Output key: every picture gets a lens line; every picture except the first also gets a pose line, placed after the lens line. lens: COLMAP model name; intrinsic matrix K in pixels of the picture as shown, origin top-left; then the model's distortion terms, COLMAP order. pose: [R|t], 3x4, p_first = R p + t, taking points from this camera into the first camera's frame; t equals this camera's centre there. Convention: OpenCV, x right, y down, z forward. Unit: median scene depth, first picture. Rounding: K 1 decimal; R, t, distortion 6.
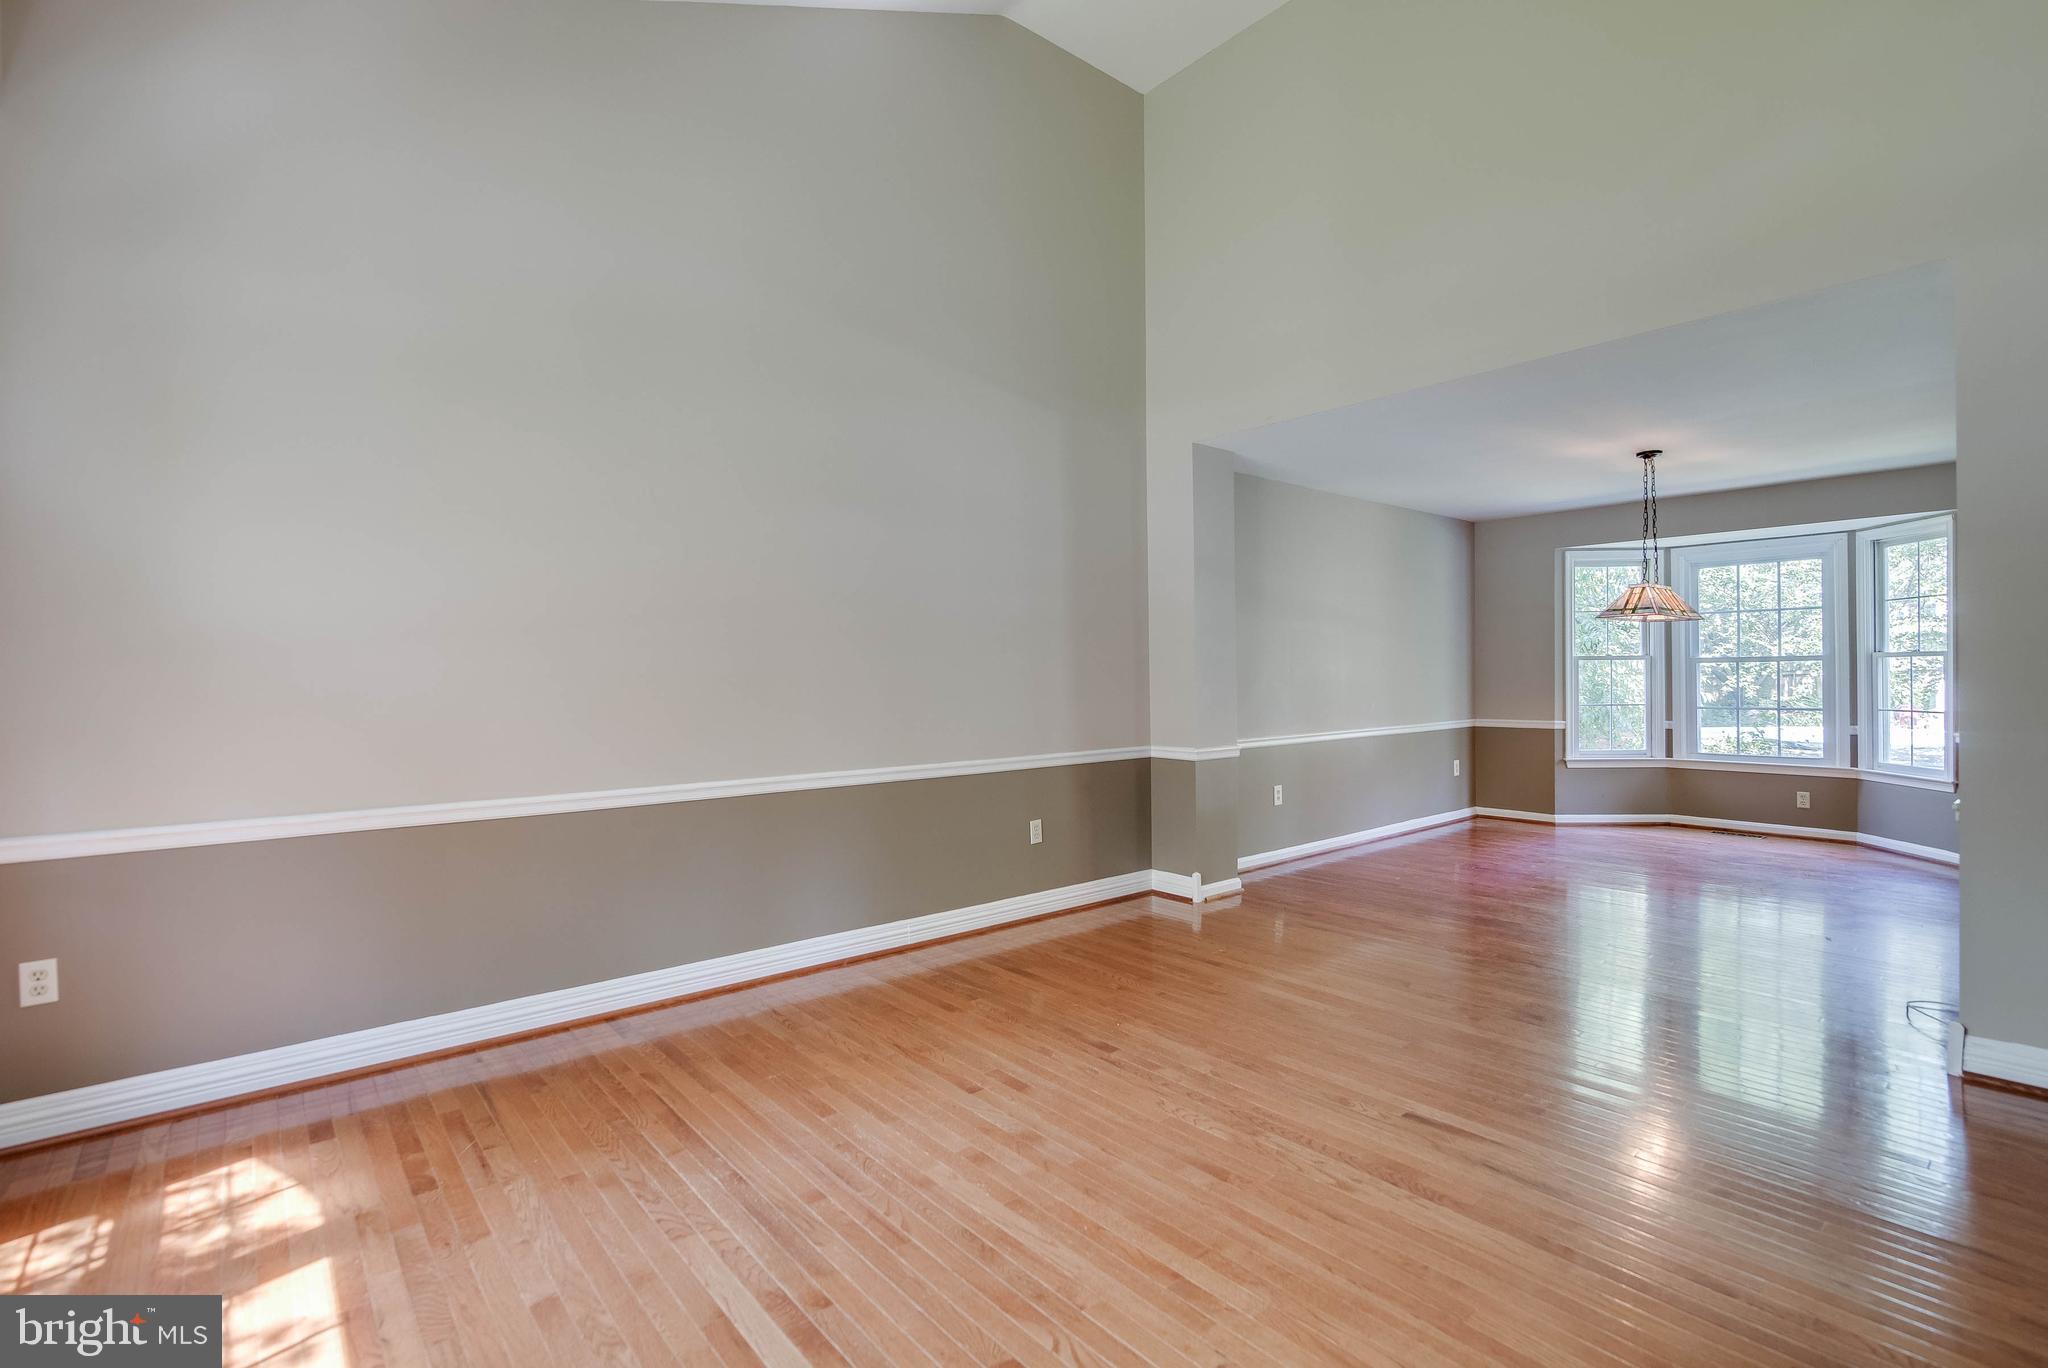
lens RADIAL K [[952.2, 0, 1019.3], [0, 952.2, 678.0], [0, 0, 1]] dist [-0.007599, 0.001164]
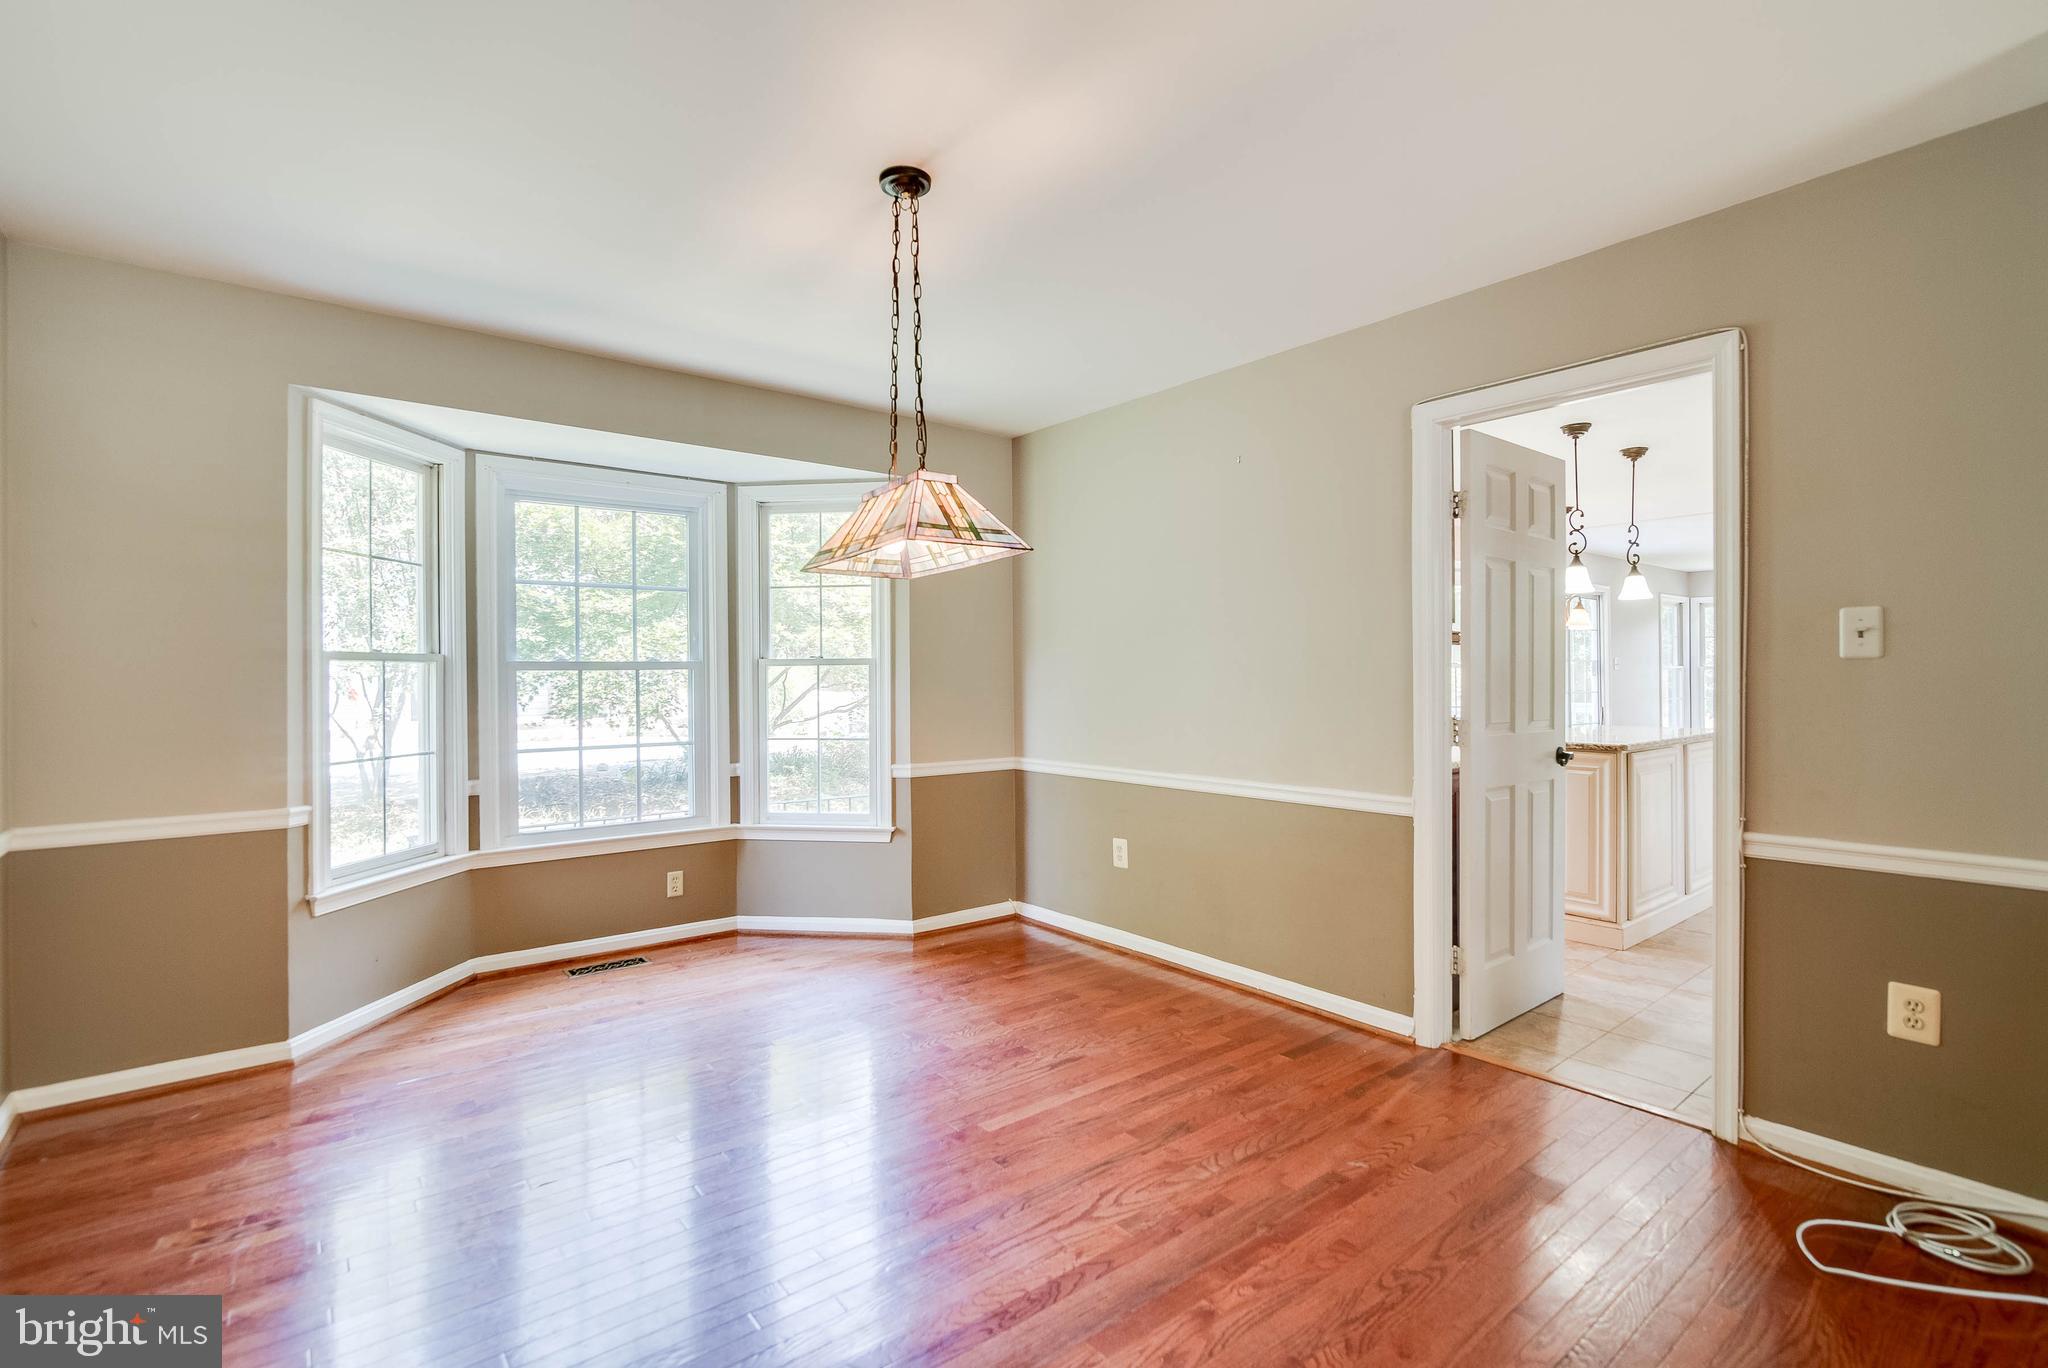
lens RADIAL K [[952.2, 0, 1026.2], [0, 952.2, 674.9], [0, 0, 1]] dist [-0.007599, 0.001164]
pose [[0.014033, 0.011717, 0.999833, 0.169060], [0.009152, 0.999888, -0.011846, -0.004062], [-0.999860, 0.009317, 0.013924, 0.705963]]
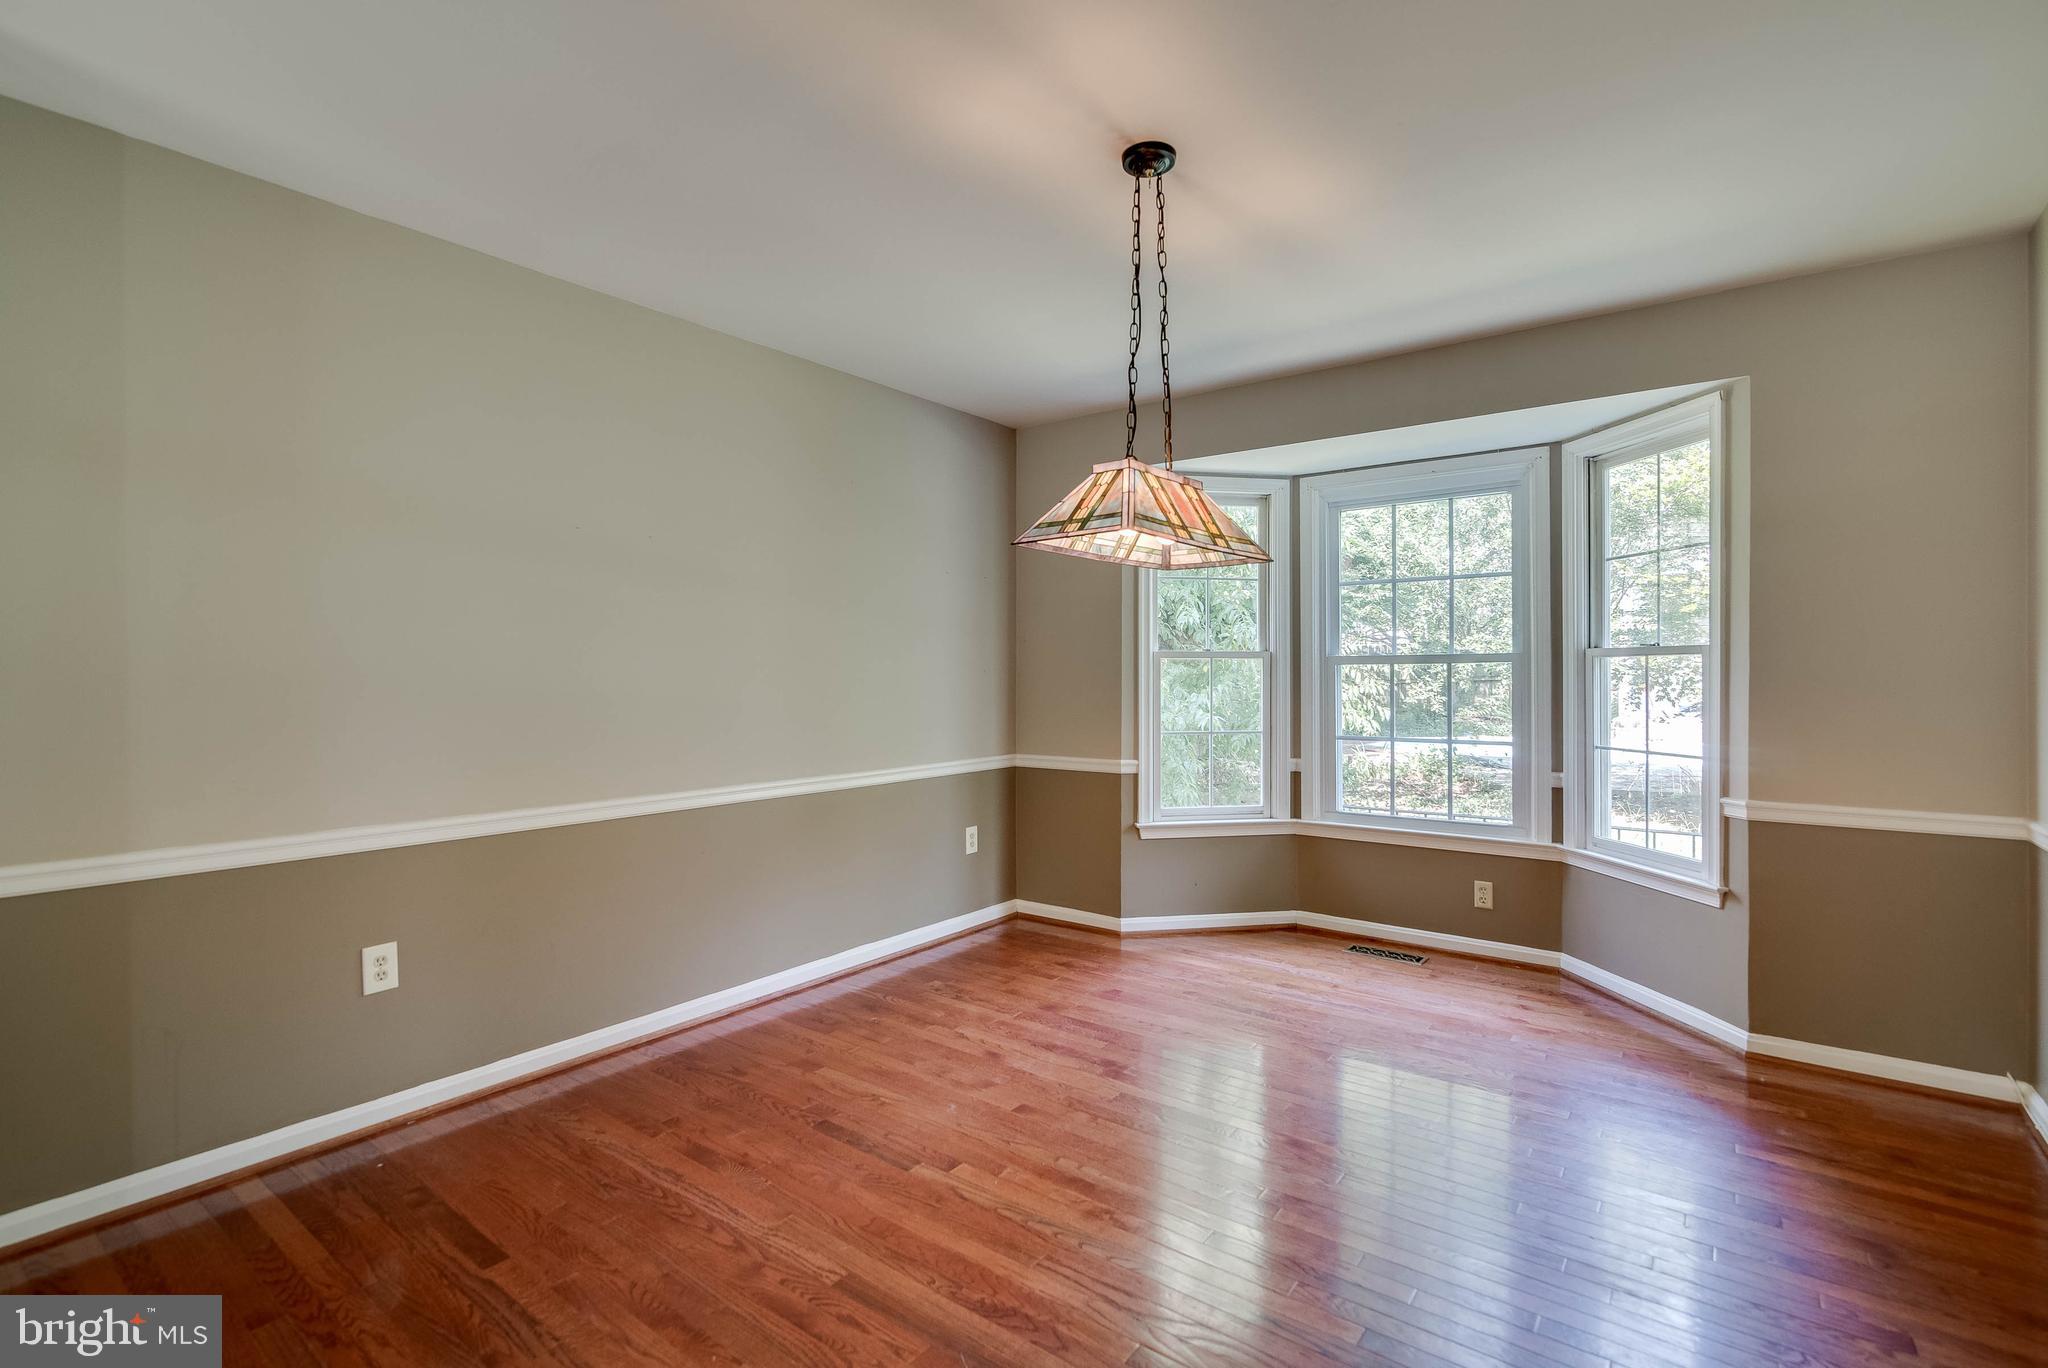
lens RADIAL K [[952.2, 0, 1020.5], [0, 952.2, 675.5], [0, 0, 1]] dist [-0.007599, 0.001164]
pose [[0.975867, 0.007440, 0.218238, 0.386883], [-0.006877, 0.999971, -0.003339, -0.005360], [-0.218257, 0.001758, 0.975890, 0.450825]]
